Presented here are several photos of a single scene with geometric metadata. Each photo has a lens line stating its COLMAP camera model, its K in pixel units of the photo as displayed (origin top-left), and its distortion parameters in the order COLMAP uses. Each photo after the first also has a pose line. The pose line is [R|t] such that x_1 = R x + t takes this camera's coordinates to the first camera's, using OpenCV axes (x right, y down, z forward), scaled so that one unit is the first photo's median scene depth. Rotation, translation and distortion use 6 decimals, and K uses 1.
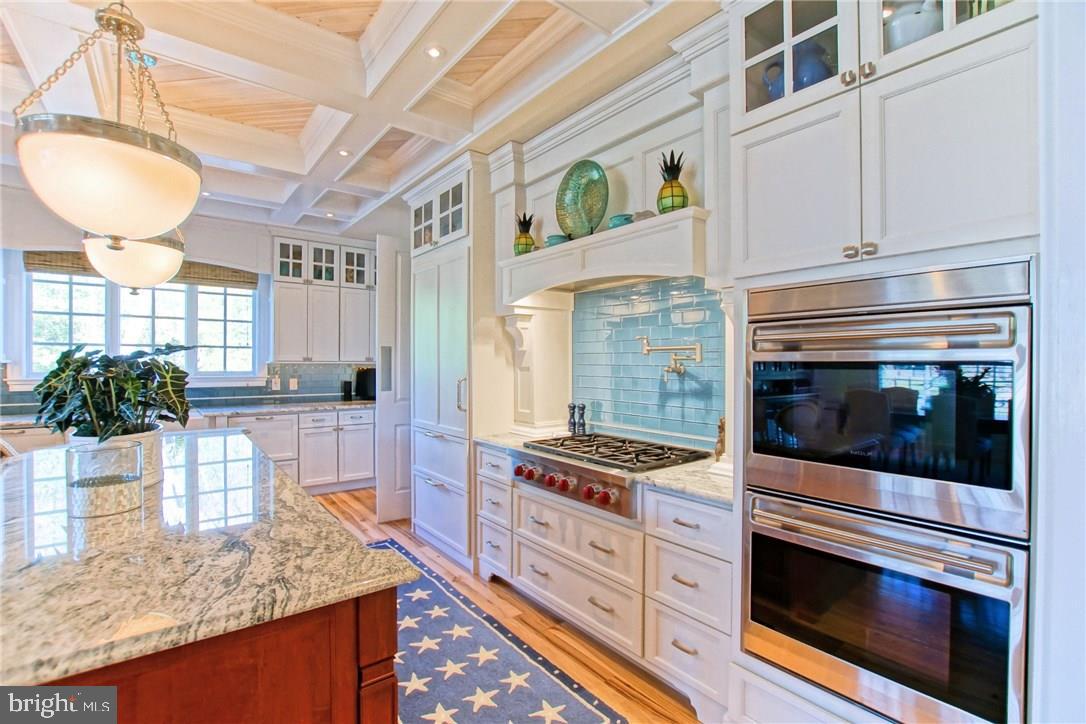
lens RADIAL K [[490.9, 0, 532.4], [0, 490.9, 361.7], [0, 0, 1]] dist [-0.022000, 0.001457]
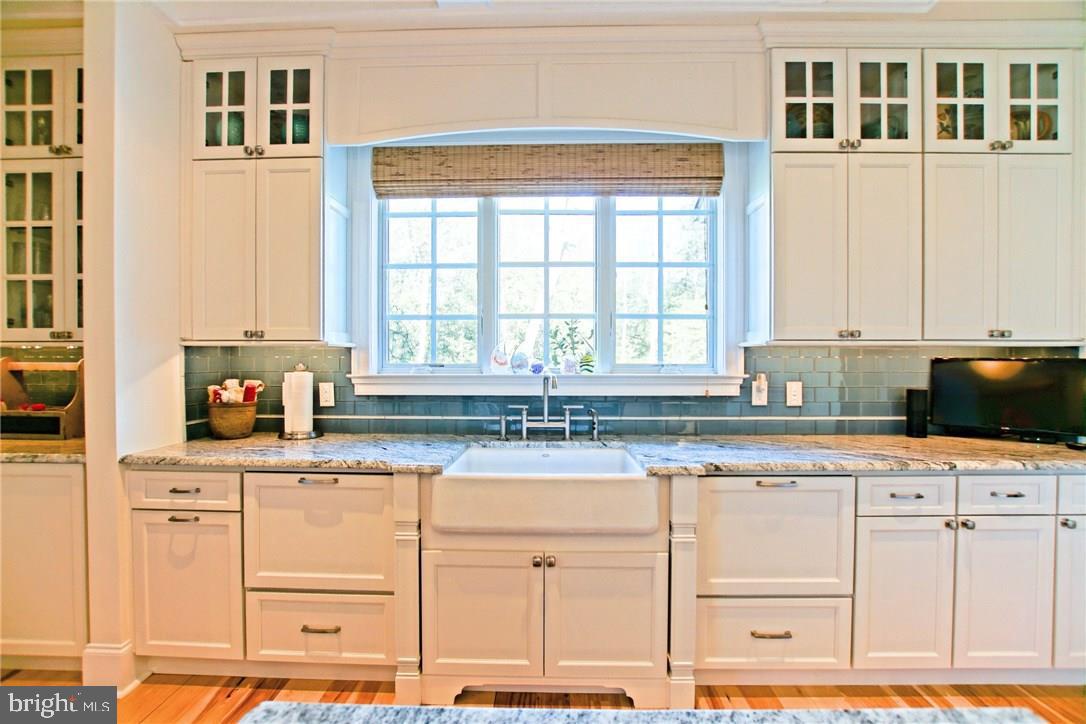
lens RADIAL K [[490.9, 0, 539.0], [0, 490.9, 362.5], [0, 0, 1]] dist [-0.022000, 0.001457]
pose [[0.777691, 0.000005, -0.628647, -0.410240], [0.003220, 0.999987, 0.003991, 0.015481], [0.628638, -0.005128, 0.777681, 0.524568]]
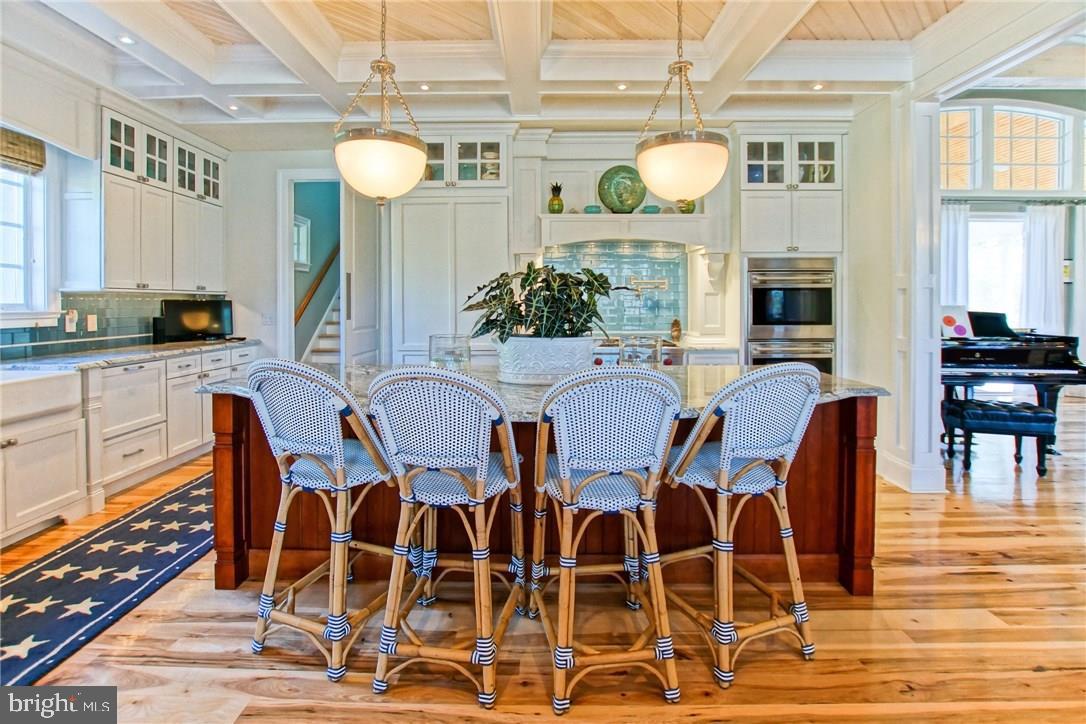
lens RADIAL K [[490.9, 0, 529.1], [0, 490.9, 309.2], [0, 0, 1]] dist [-0.022000, 0.001457]
pose [[0.630975, -0.014271, 0.775672, -0.662285], [0.003556, 0.999873, 0.015503, 0.019604], [-0.775795, -0.007024, 0.630946, 0.103437]]
